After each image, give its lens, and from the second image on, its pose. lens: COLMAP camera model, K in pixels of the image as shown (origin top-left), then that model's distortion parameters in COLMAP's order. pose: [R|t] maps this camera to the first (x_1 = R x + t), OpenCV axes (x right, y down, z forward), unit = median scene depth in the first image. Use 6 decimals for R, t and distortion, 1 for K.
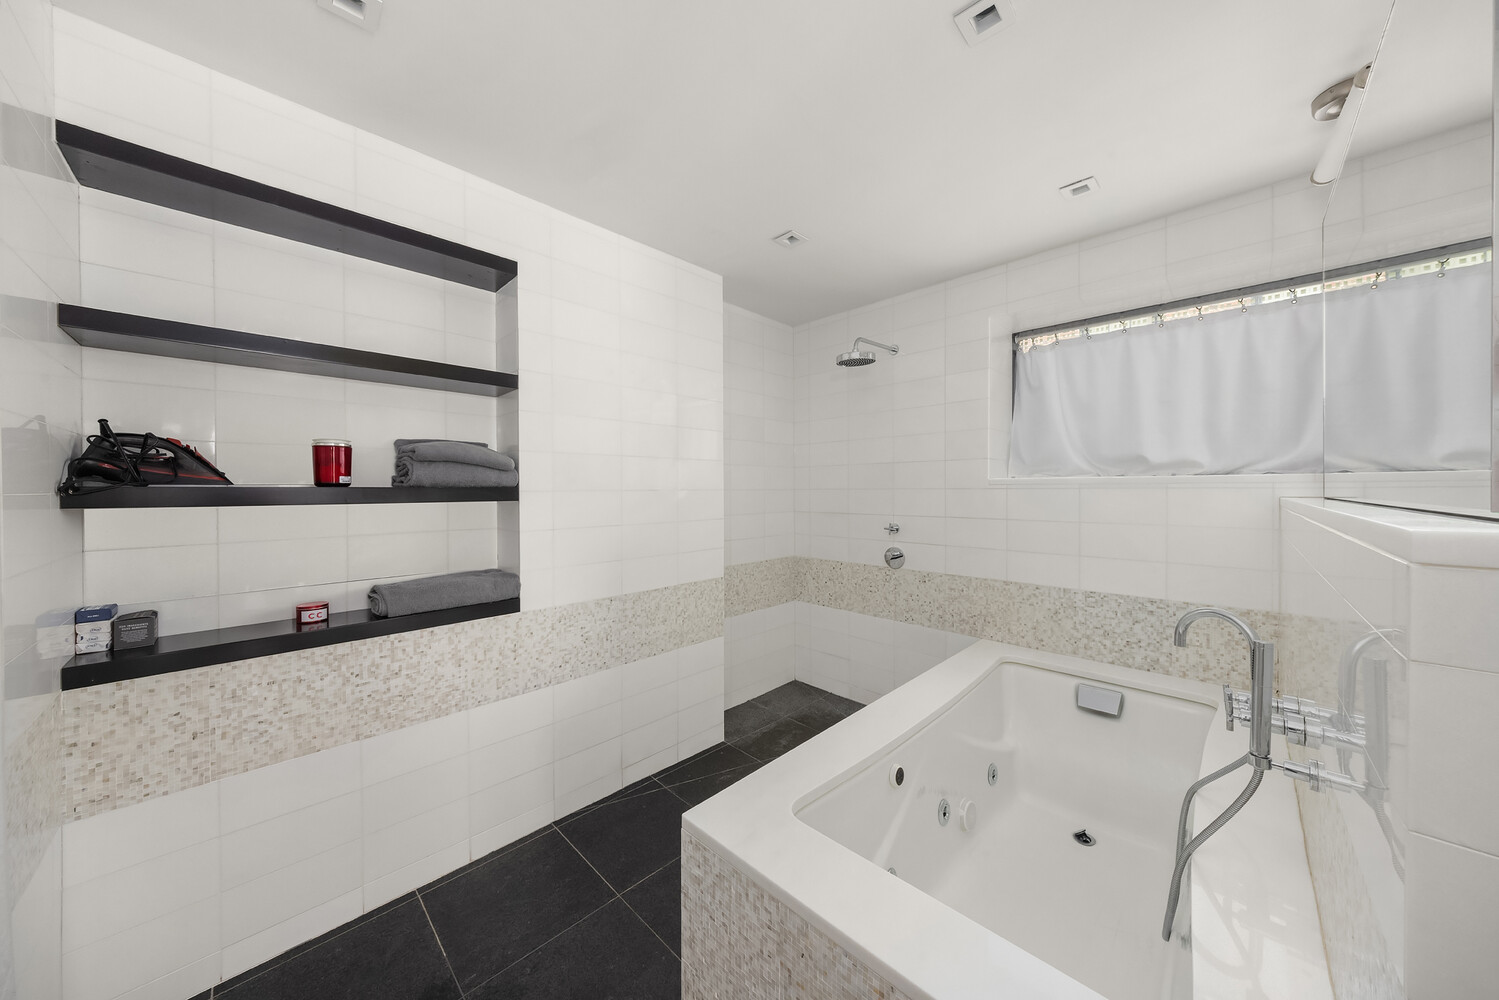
lens RADIAL K [[508.6, 0, 753.7], [0, 508.6, 495.1], [0, 0, 1]] dist [0.001417, 0.000193]
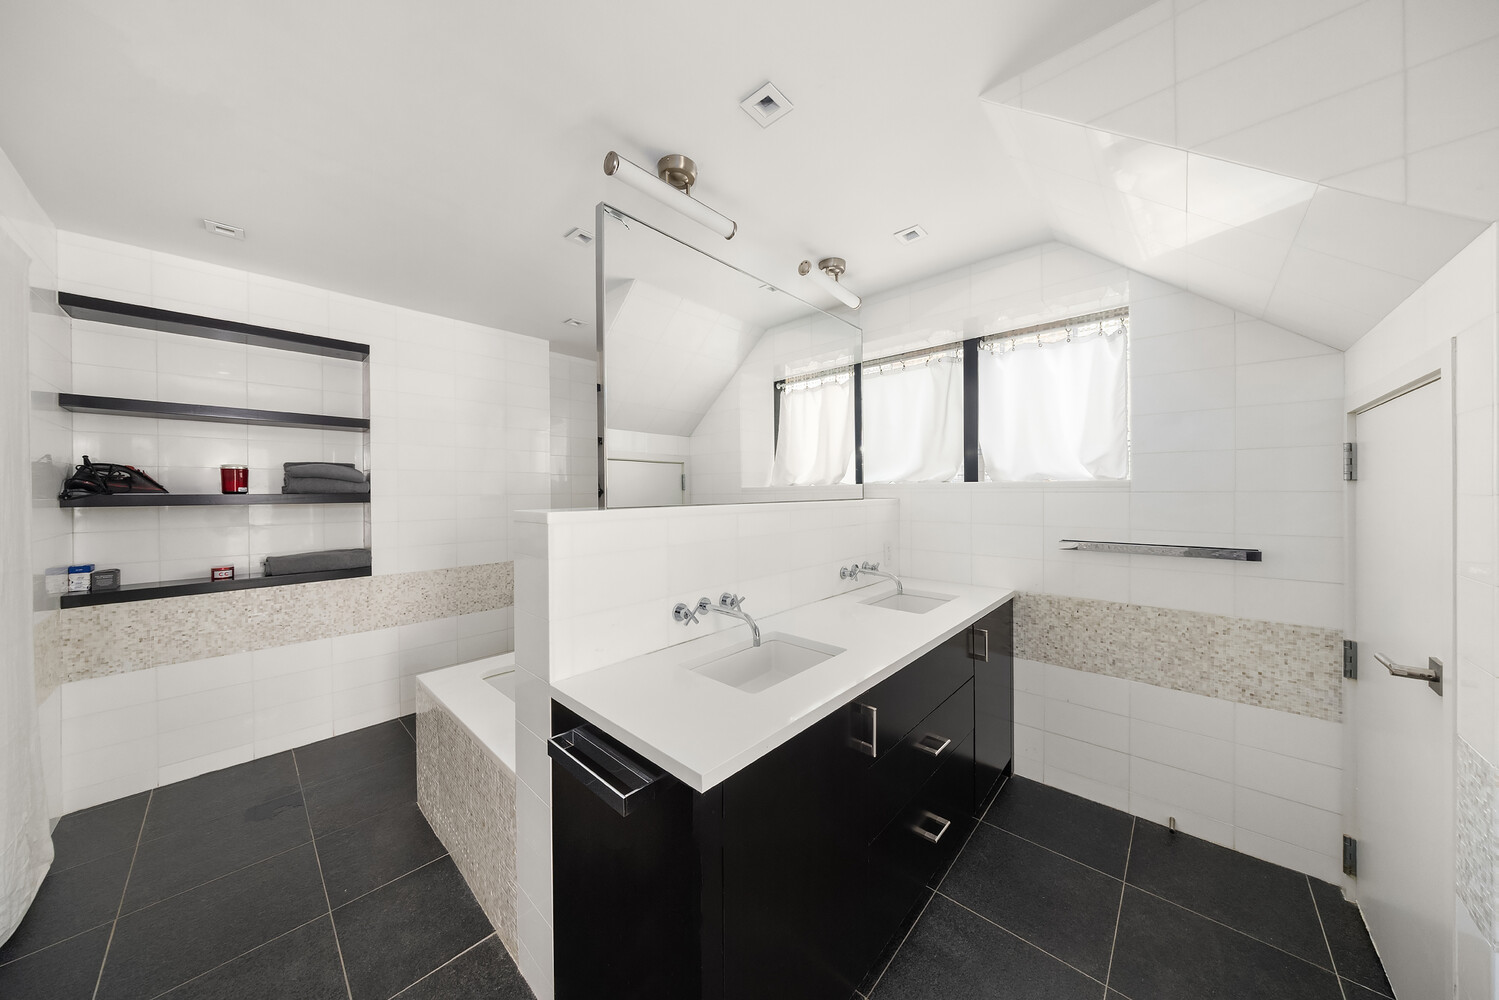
lens RADIAL K [[483.5, 0, 745.7], [0, 483.5, 495.9], [0, 0, 1]] dist [0.000544, 0.000831]
pose [[0.999667, 0.001763, 0.025743, 0.756403], [-0.001768, 0.999998, 0.000158, -0.013662], [-0.025743, -0.000204, 0.999669, -0.577618]]
